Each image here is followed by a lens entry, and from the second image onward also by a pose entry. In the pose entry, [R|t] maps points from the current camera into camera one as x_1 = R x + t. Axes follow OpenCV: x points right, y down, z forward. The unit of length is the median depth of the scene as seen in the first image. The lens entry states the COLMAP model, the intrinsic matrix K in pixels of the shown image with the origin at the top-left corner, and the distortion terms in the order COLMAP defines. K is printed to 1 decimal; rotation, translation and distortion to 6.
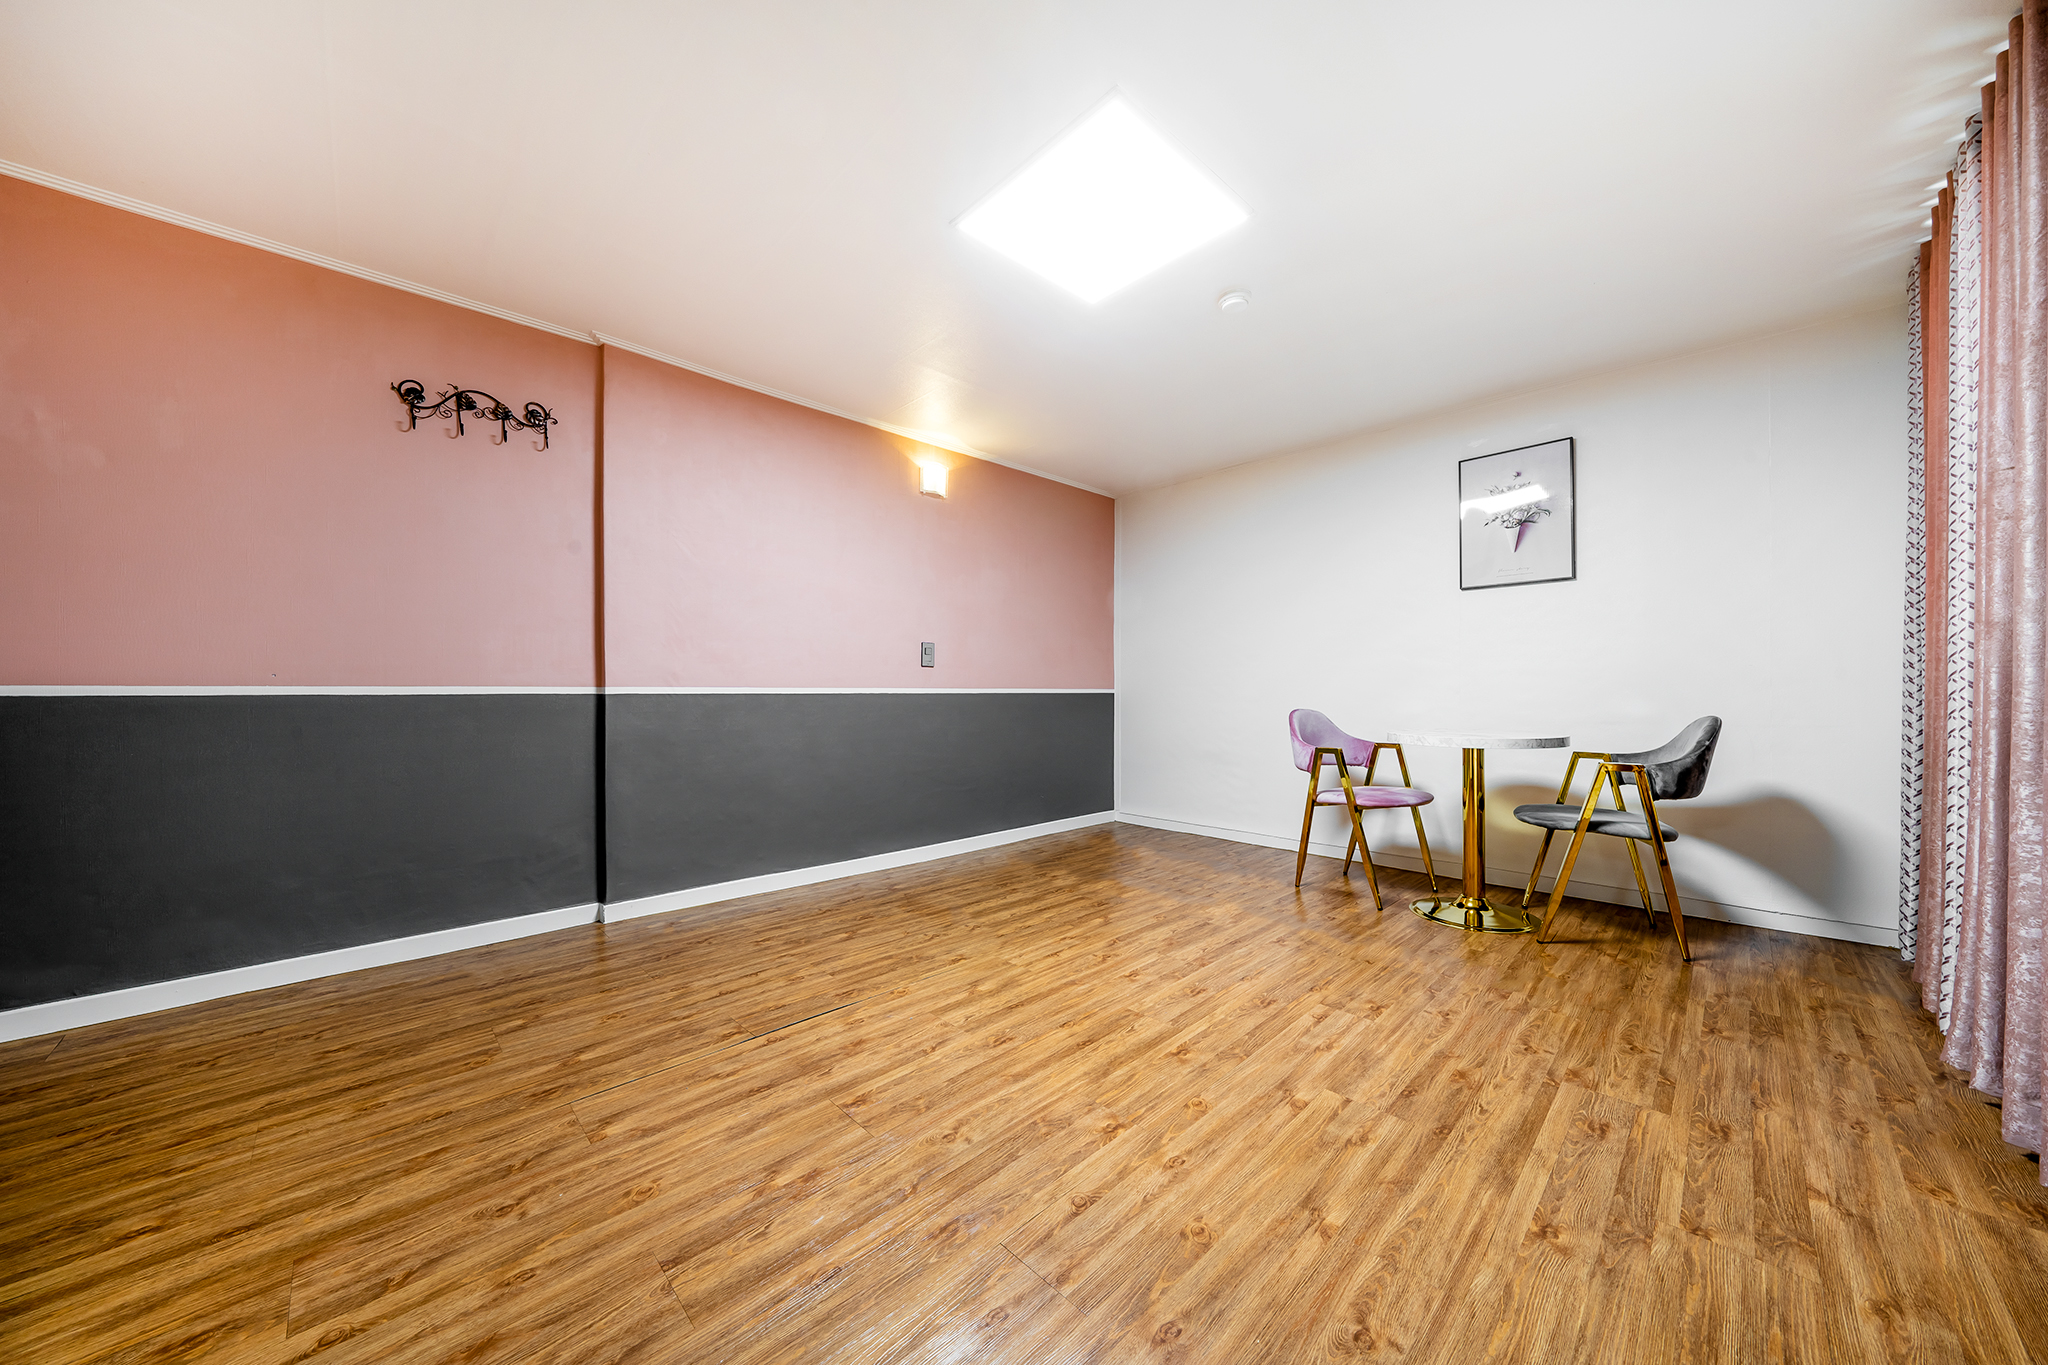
lens RADIAL K [[688.3, 0, 1017.8], [0, 688.3, 688.3], [0, 0, 1]] dist [-0.005638, -0.000061]
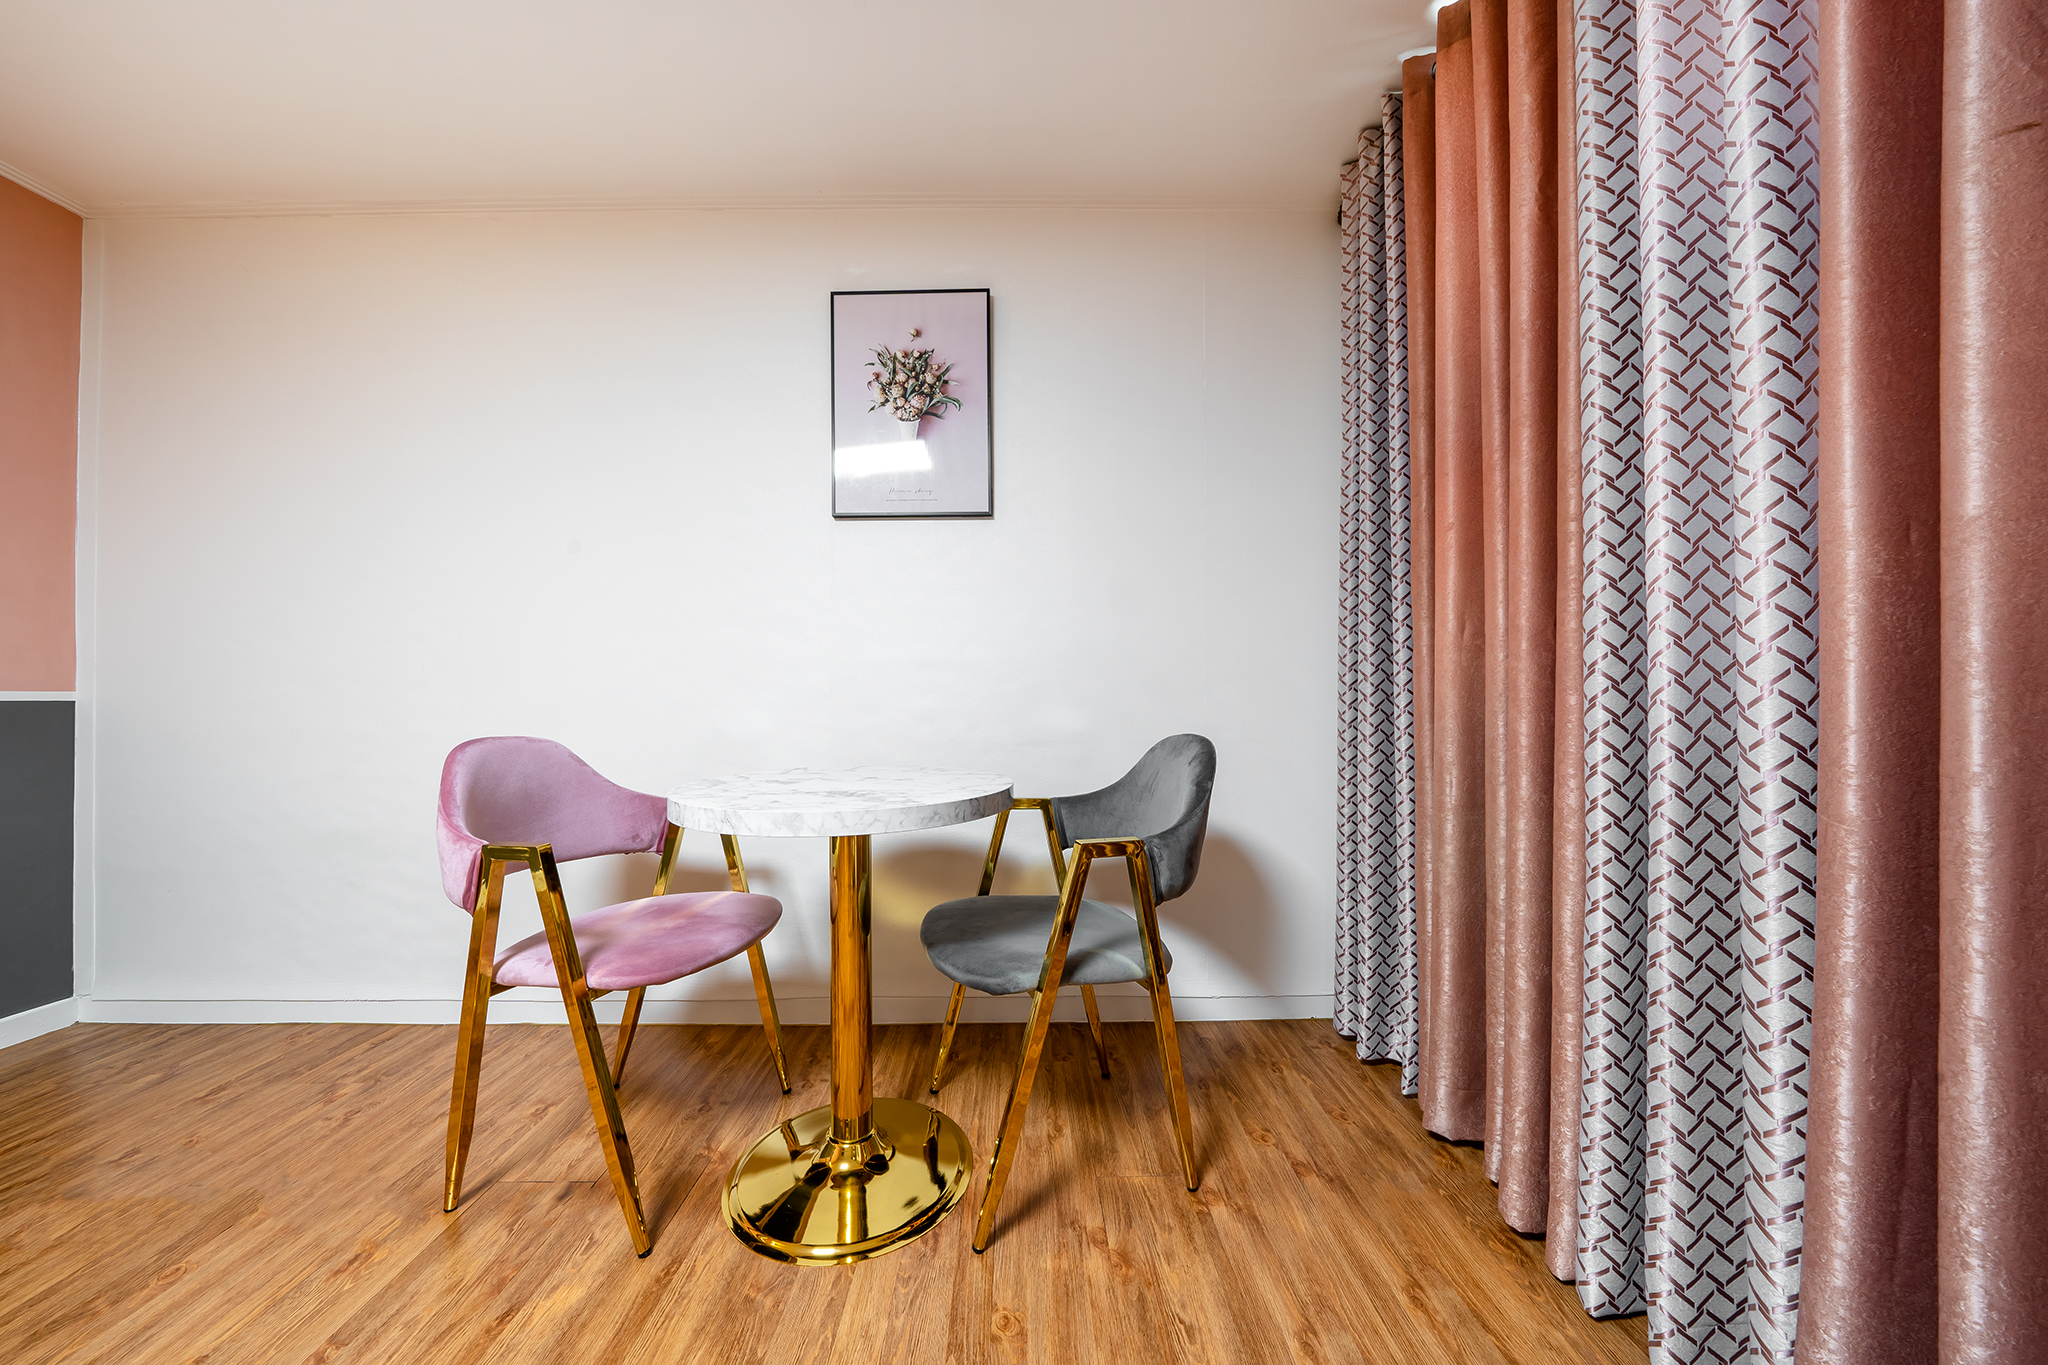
lens RADIAL K [[688.3, 0, 1016.2], [0, 688.3, 695.0], [0, 0, 1]] dist [-0.005638, -0.000061]
pose [[0.675254, 0.005783, 0.737562, 0.351819], [-0.003209, 0.999983, -0.004903, 0.005987], [-0.737578, 0.000944, 0.675261, 0.538462]]
